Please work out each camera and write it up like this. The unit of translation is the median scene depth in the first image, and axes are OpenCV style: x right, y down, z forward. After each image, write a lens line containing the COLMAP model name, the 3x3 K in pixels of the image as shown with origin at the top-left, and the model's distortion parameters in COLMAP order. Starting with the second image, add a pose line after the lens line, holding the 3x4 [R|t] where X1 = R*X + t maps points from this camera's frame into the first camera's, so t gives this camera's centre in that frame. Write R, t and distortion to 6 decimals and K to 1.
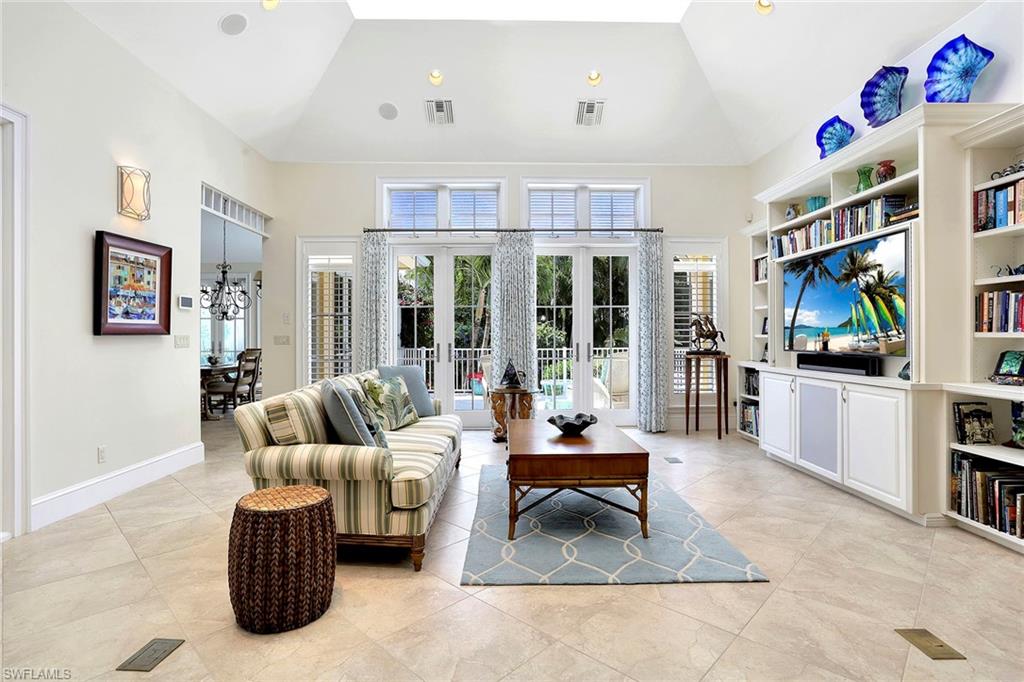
lens RADIAL K [[497.4, 0, 510.5], [0, 497.4, 337.7], [0, 0, 1]] dist [-0.055932, 0.022116]
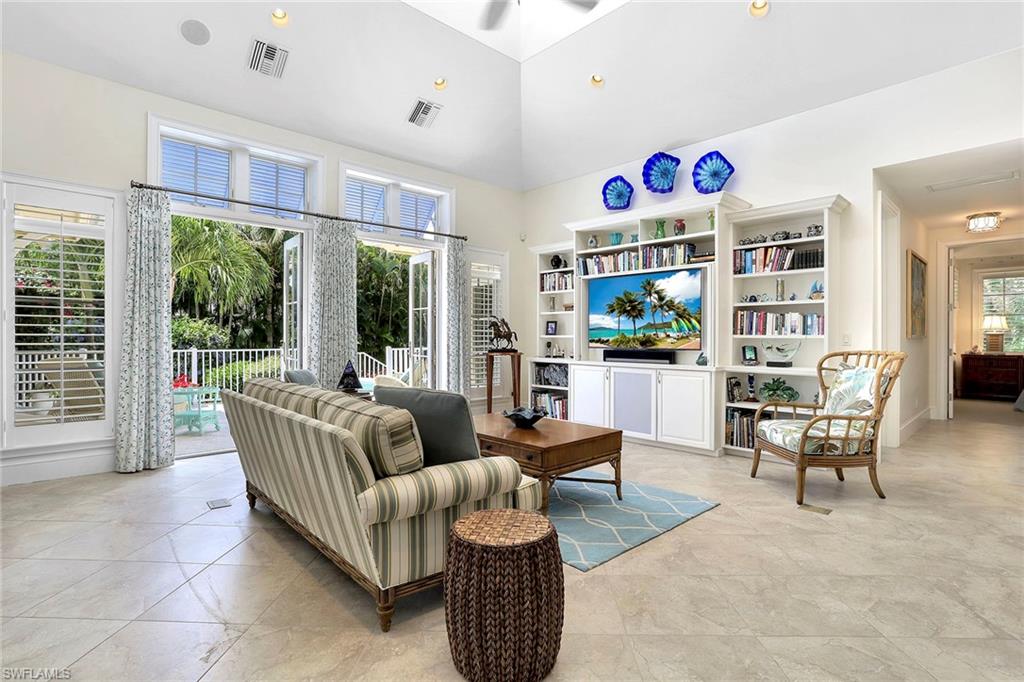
lens RADIAL K [[497.4, 0, 510.5], [0, 497.4, 337.7], [0, 0, 1]] dist [-0.055932, 0.022116]
pose [[0.740952, 0.001901, 0.671556, -0.538096], [-0.002098, 0.999998, -0.000515, 0.001026], [-0.671555, -0.001028, 0.740954, 0.190970]]
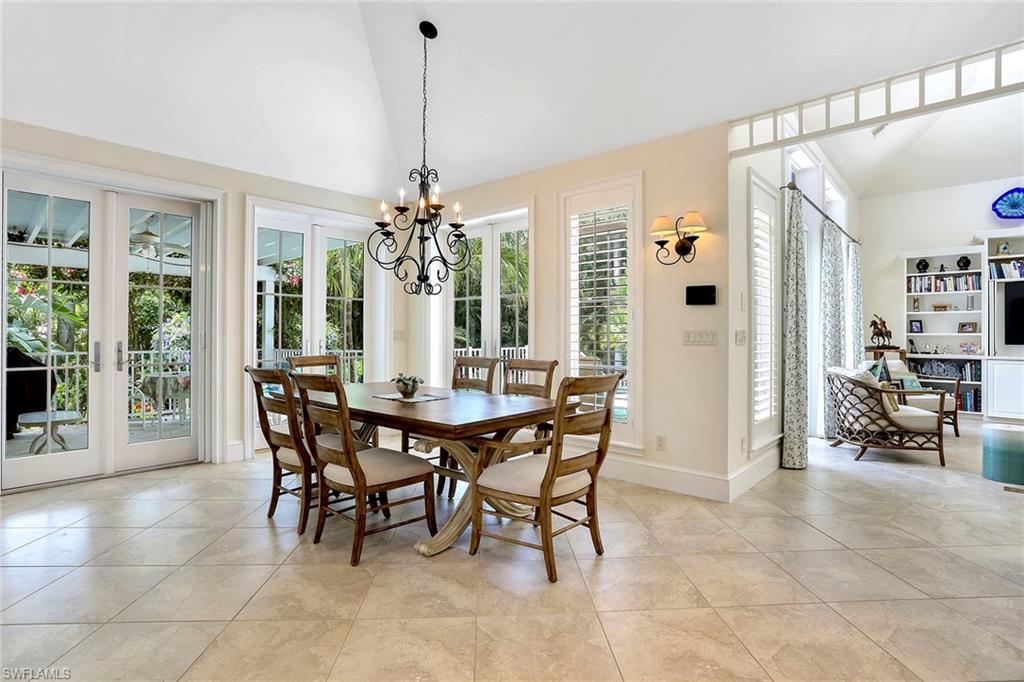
lens RADIAL K [[497.4, 0, 510.5], [0, 497.4, 337.7], [0, 0, 1]] dist [-0.055932, 0.022116]
pose [[0.714218, 0.003515, 0.699914, -1.640936], [-0.003828, 0.999992, -0.001116, 0.016092], [-0.699913, -0.001883, 0.714226, 1.144547]]
